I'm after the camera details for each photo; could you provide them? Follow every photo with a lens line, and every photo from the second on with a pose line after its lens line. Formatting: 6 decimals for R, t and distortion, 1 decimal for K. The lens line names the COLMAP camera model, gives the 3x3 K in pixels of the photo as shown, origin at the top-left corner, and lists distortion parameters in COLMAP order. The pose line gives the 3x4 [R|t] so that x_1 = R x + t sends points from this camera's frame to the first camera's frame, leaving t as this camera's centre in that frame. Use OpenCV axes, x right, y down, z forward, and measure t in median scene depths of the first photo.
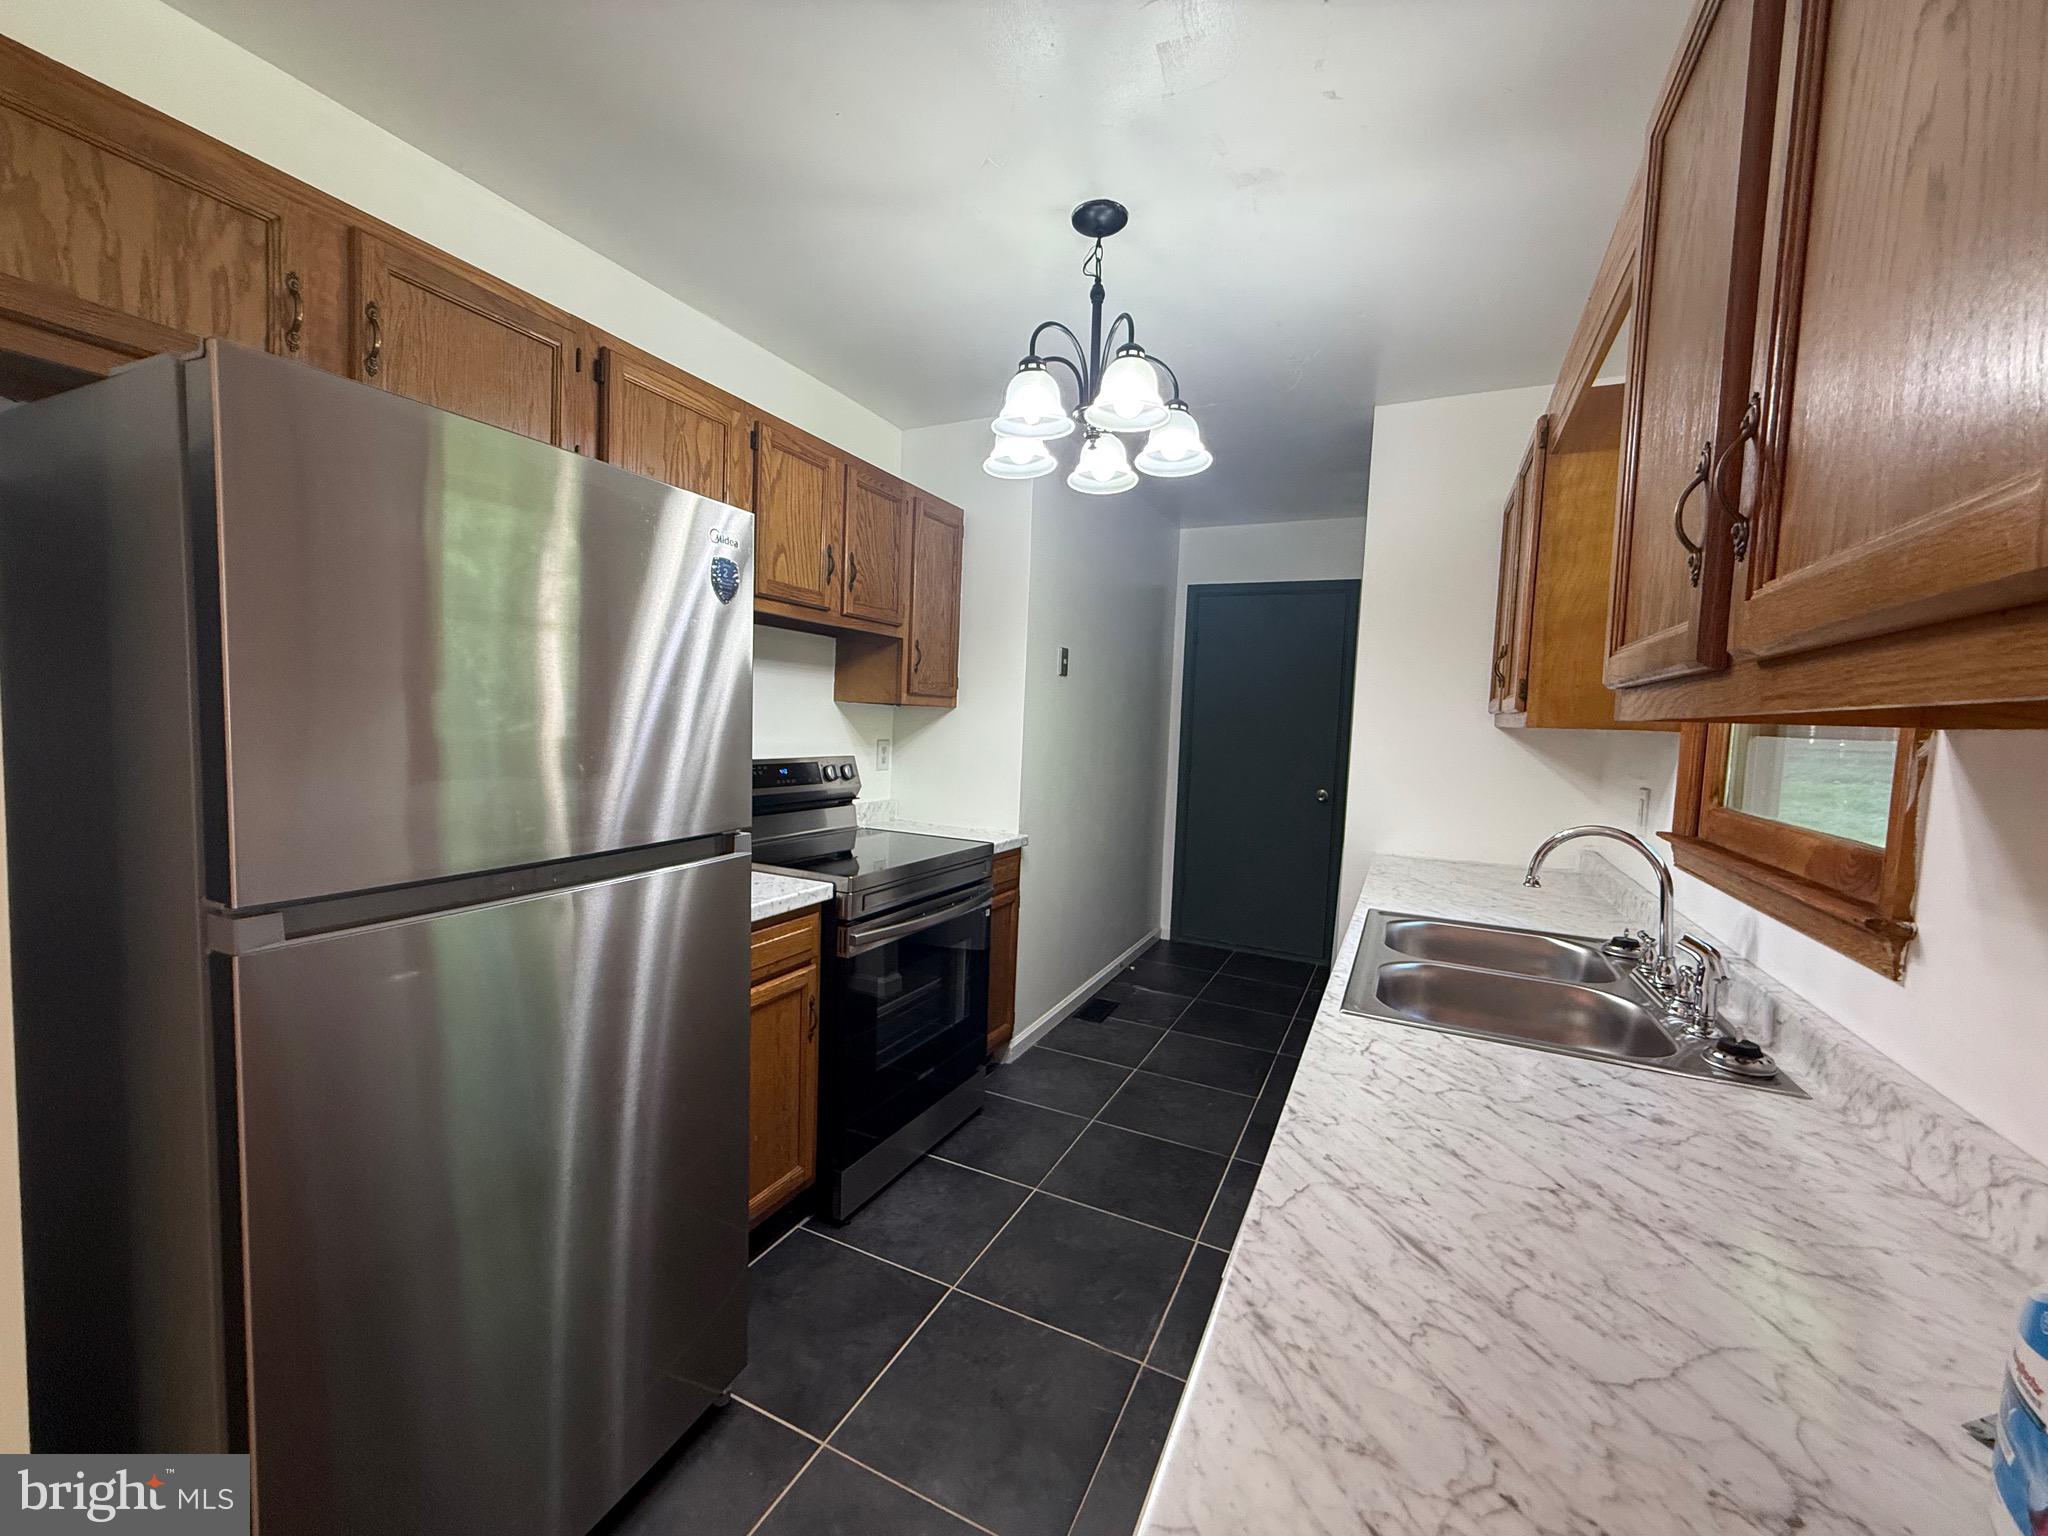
lens RADIAL K [[817.9, 0, 1023.1], [0, 817.9, 767.8], [0, 0, 1]] dist [0.000444, 0.000187]
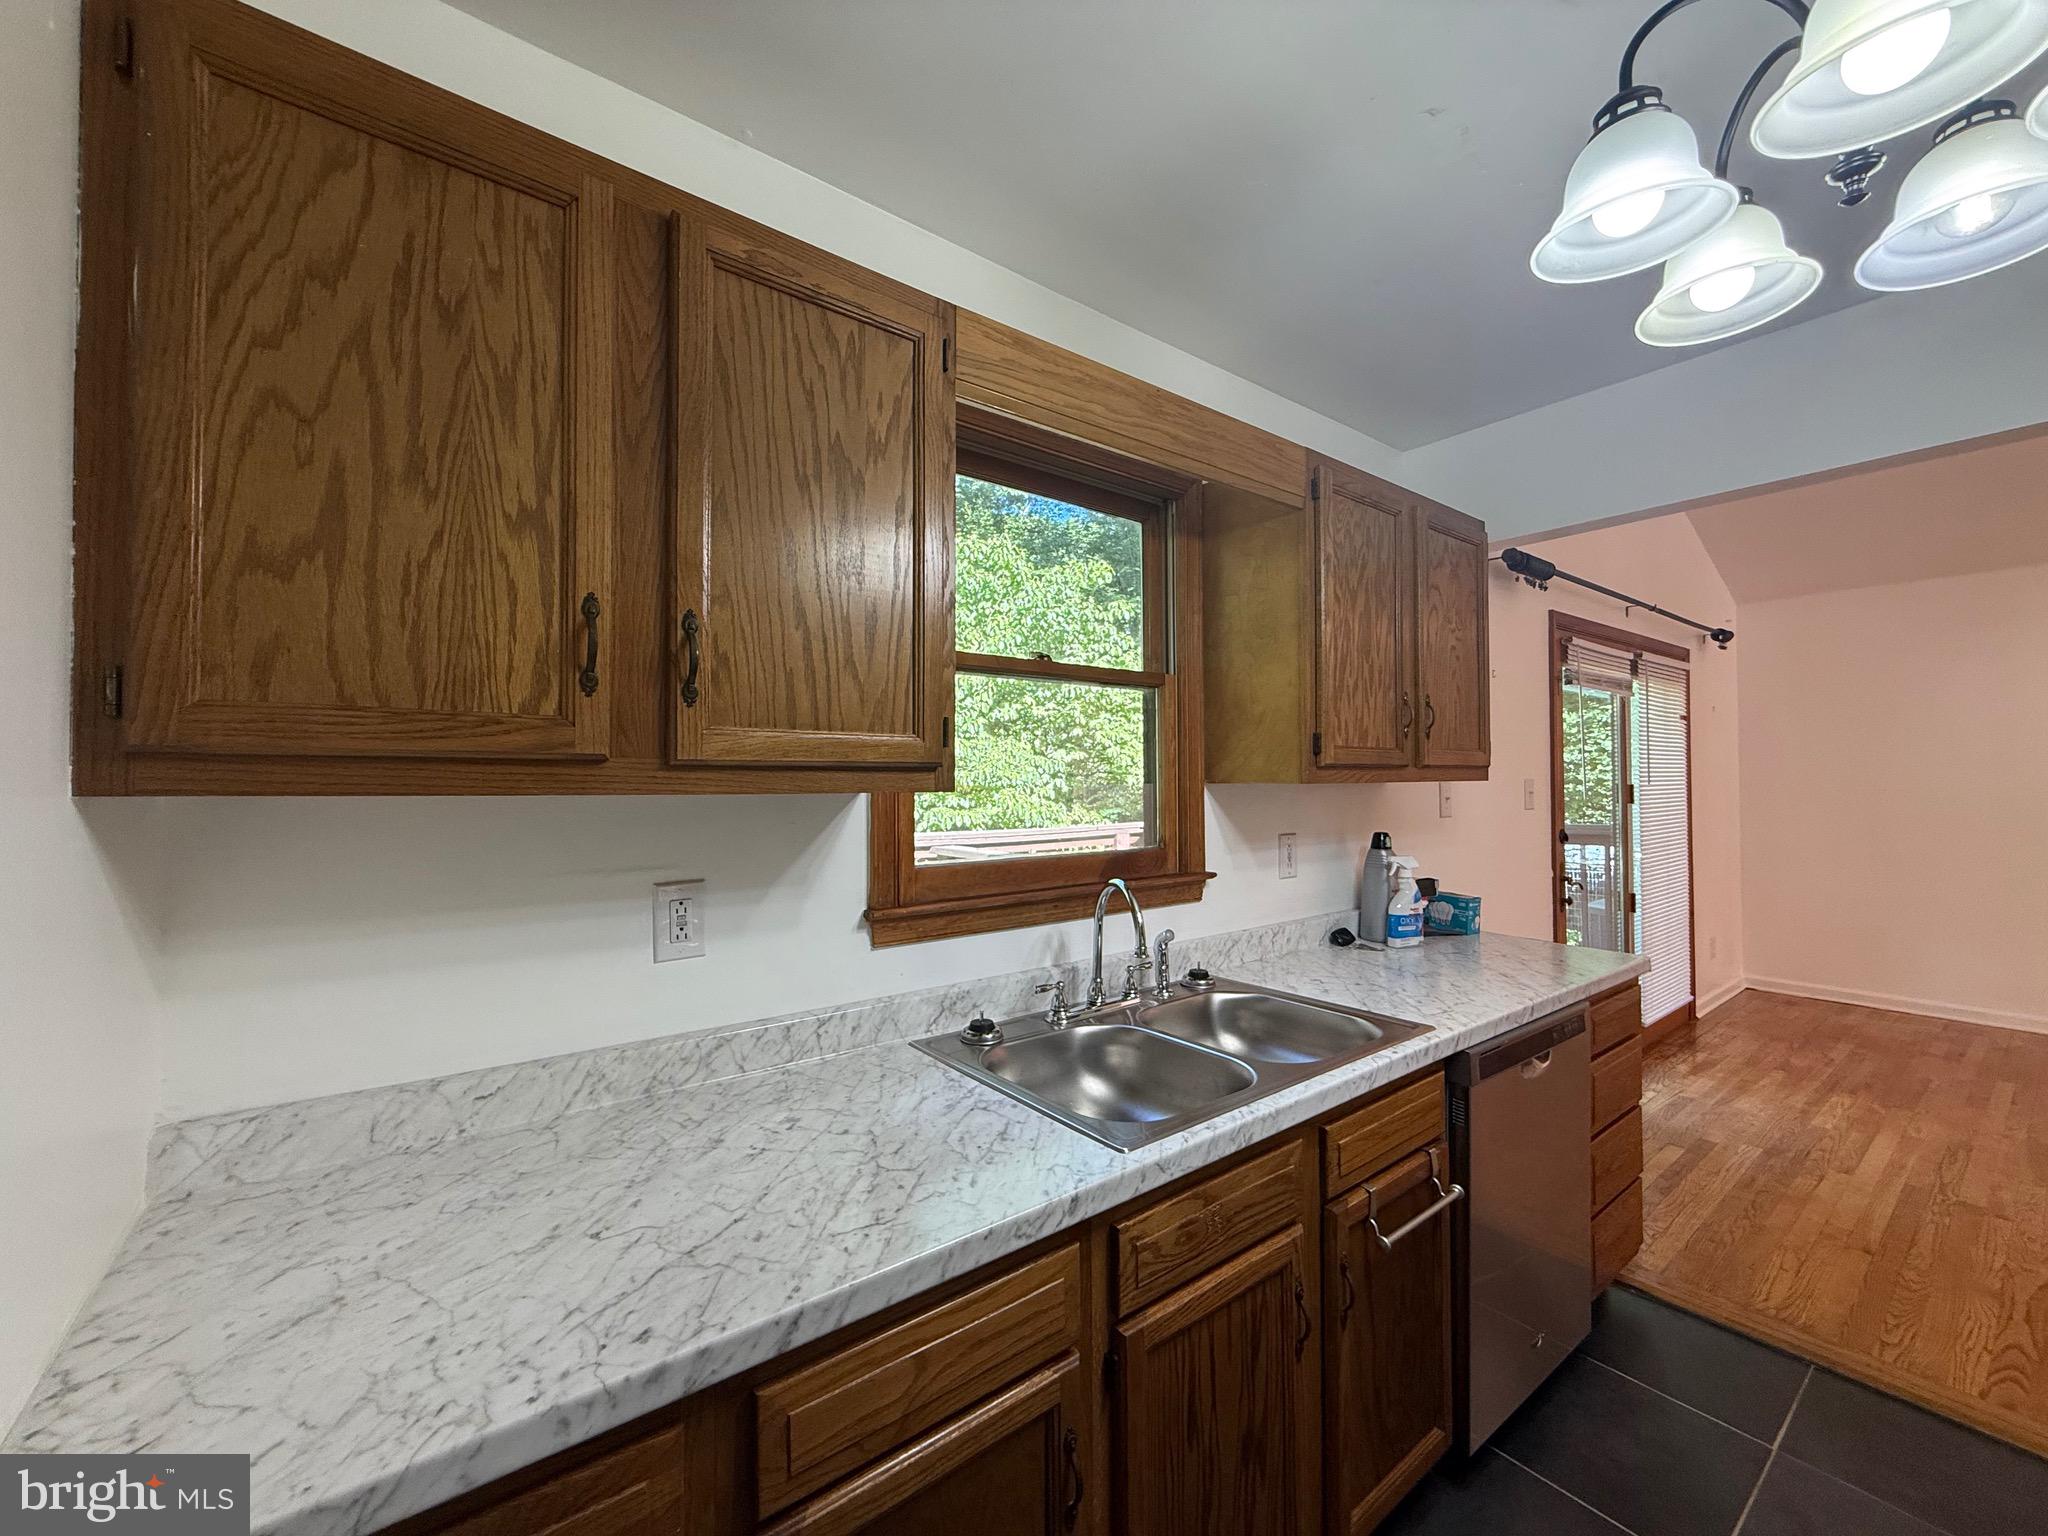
lens RADIAL K [[817.9, 0, 1022.3], [0, 817.9, 767.4], [0, 0, 1]] dist [0.000444, 0.000187]
pose [[-0.896745, -0.025198, 0.441830, -0.048981], [0.000982, 0.998262, 0.058924, -0.164148], [-0.442547, 0.053274, -0.895161, 1.957642]]
